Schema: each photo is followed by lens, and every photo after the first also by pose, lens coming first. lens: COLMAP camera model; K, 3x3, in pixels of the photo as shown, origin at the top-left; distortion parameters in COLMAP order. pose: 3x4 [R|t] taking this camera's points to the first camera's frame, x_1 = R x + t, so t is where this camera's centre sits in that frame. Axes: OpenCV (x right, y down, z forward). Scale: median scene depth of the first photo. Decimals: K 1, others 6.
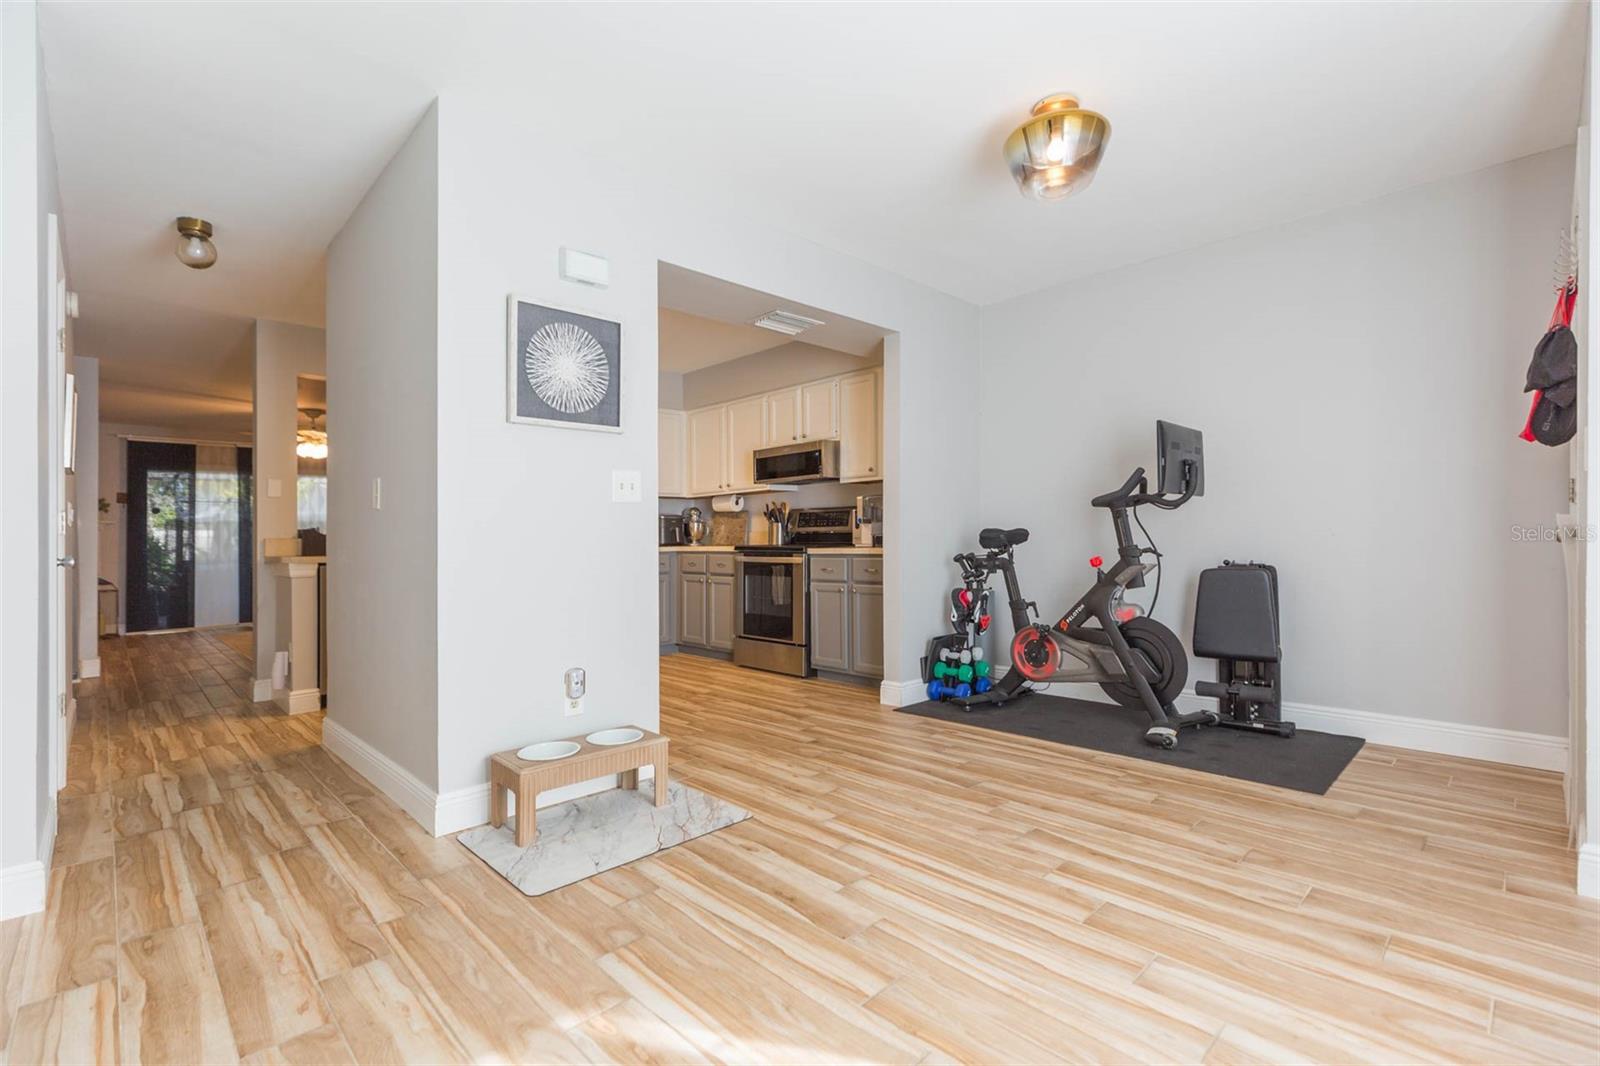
lens RADIAL K [[725.9, 0, 801.1], [0, 725.9, 530.5], [0, 0, 1]] dist [0.001978, 0.000778]
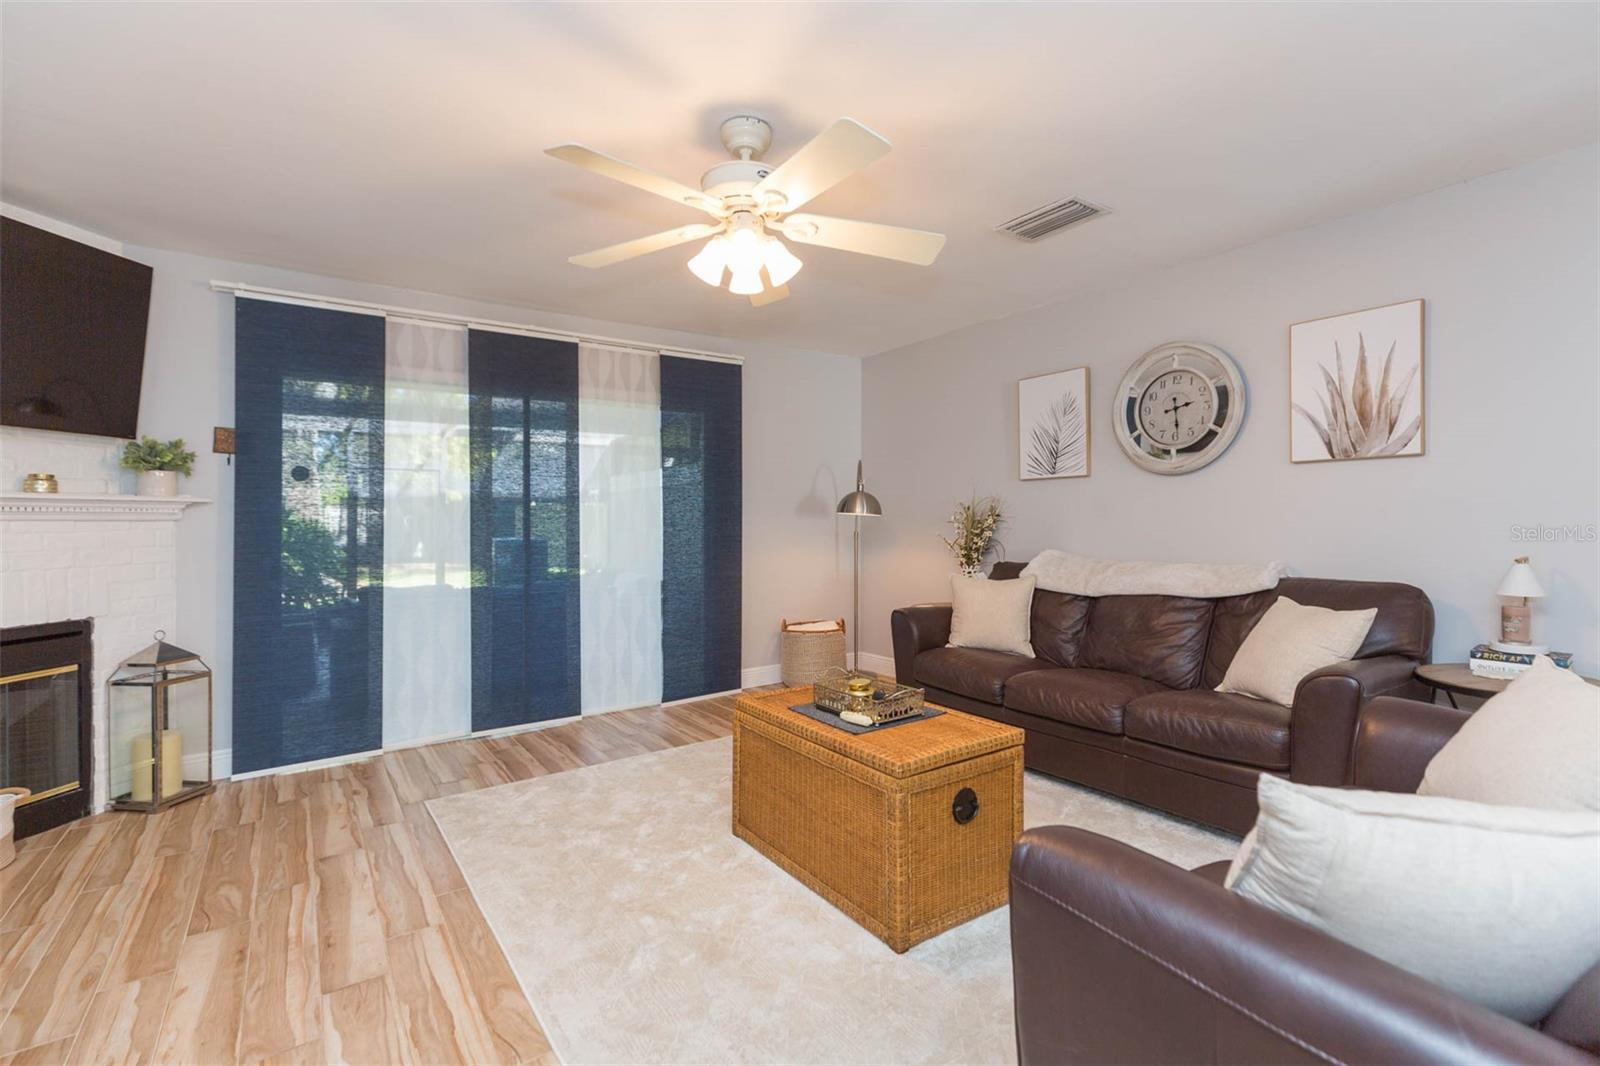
lens RADIAL K [[725.9, 0, 820.7], [0, 725.9, 510.7], [0, 0, 1]] dist [0.001978, 0.000778]
pose [[0.990988, 0.008106, -0.133708, -1.473994], [-0.007638, 0.999963, 0.004008, -0.028613], [0.133736, -0.002950, 0.991013, 1.724049]]
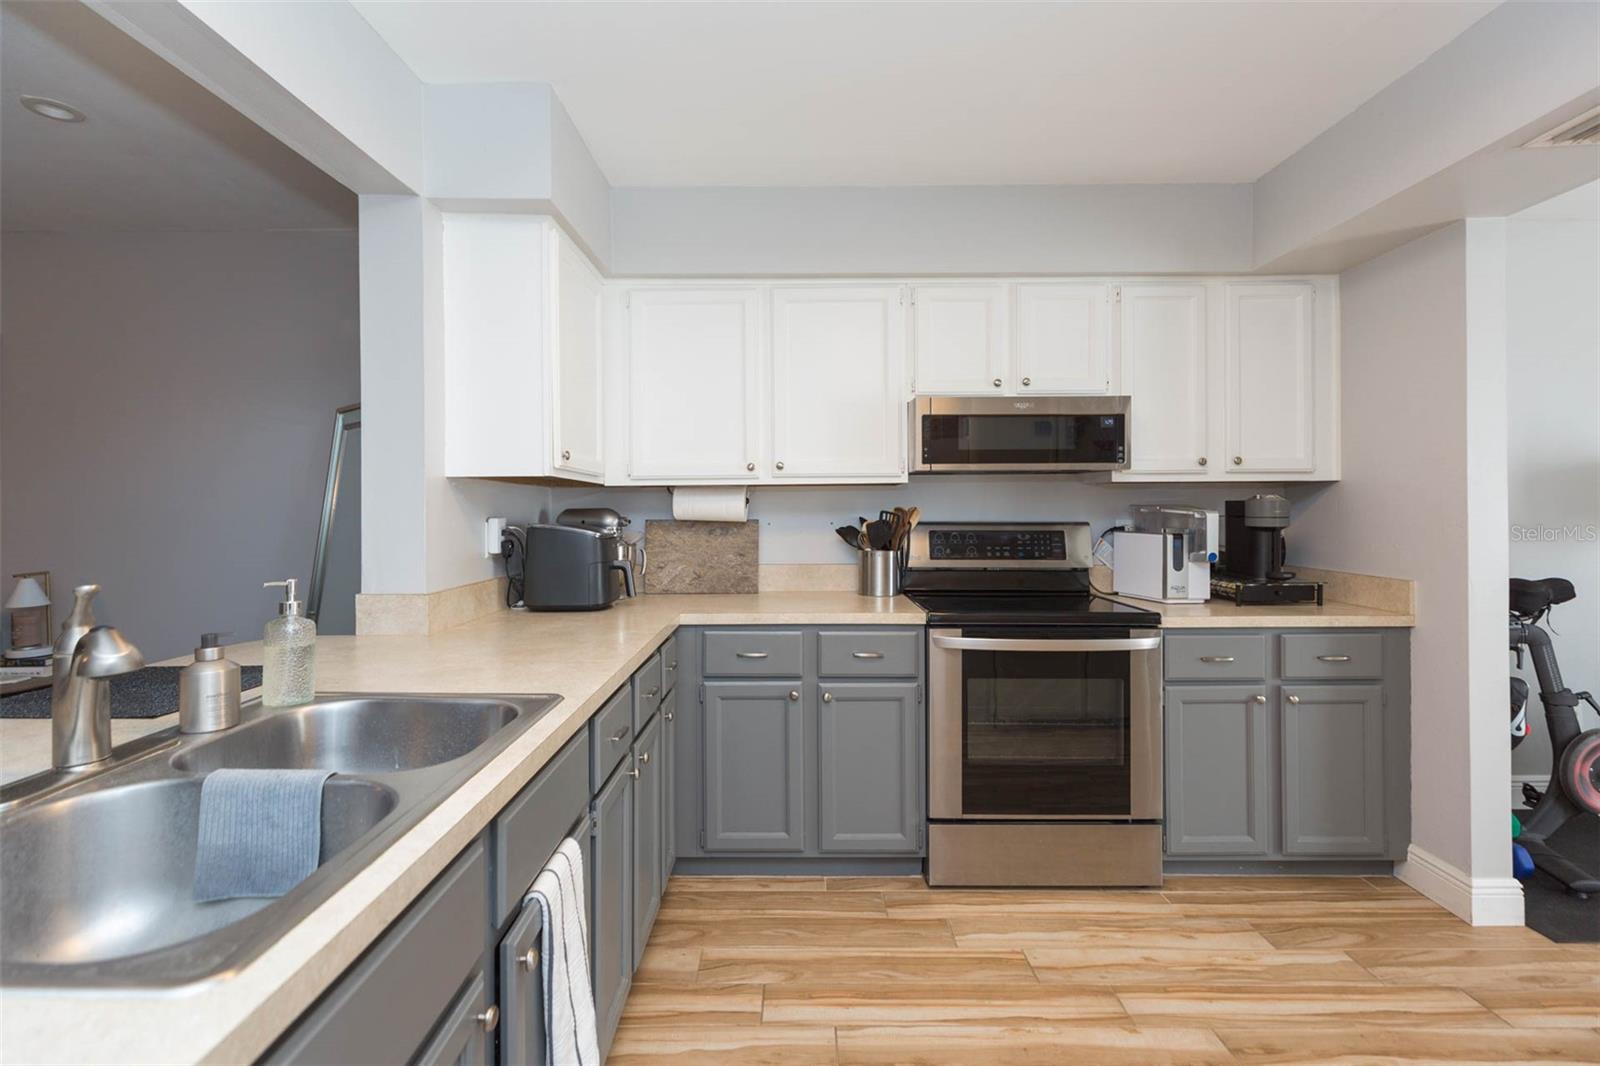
lens RADIAL K [[725.9, 0, 777.0], [0, 725.9, 500.3], [0, 0, 1]] dist [0.001978, 0.000778]
pose [[0.687273, 0.022536, 0.726050, -0.793061], [-0.013560, 0.999743, -0.018195, -0.061540], [-0.726273, 0.002660, 0.687401, 1.291890]]
